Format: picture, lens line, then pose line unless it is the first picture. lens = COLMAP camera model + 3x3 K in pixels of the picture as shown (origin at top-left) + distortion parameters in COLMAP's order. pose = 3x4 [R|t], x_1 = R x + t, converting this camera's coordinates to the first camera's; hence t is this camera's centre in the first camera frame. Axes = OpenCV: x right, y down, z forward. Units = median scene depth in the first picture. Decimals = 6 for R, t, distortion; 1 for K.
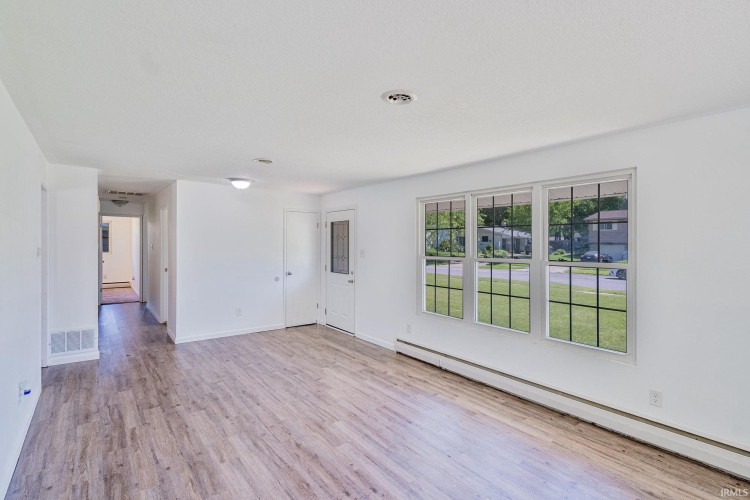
lens RADIAL K [[362.5, 0, 383.6], [0, 362.5, 259.0], [0, 0, 1]] dist [0.004197, -0.000360]
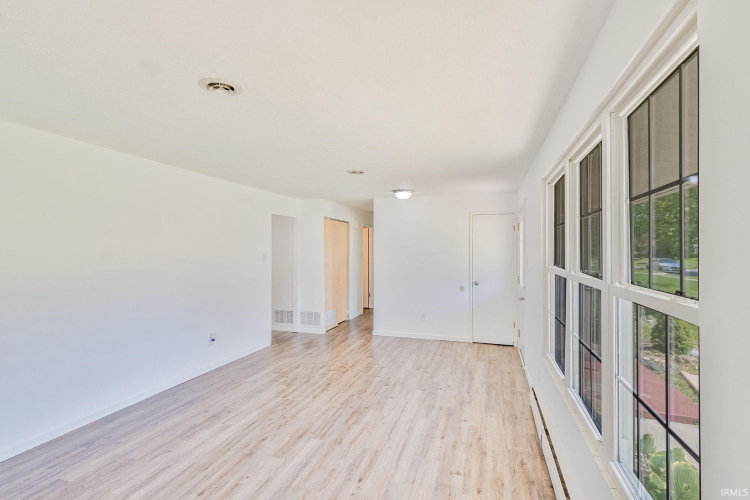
lens RADIAL K [[363.5, 0, 375.0], [0, 363.5, 250.0], [0, 0, 1]] dist [0.004382, -0.000384]
pose [[0.558055, -0.008762, -0.829757, 0.583689], [-0.029698, 0.999093, -0.030523, -0.011837], [0.829272, 0.041676, 0.557289, 0.458159]]
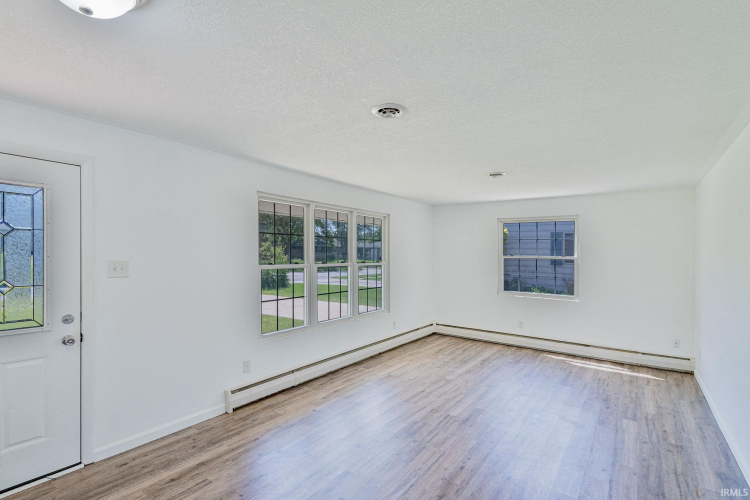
lens RADIAL K [[363.5, 0, 375.0], [0, 363.5, 250.0], [0, 0, 1]] dist [0.004382, -0.000384]
pose [[-0.275778, -0.006861, 0.961197, -0.892939], [0.021962, 0.999669, 0.013436, -0.058908], [-0.960970, 0.024815, -0.275536, 1.200856]]
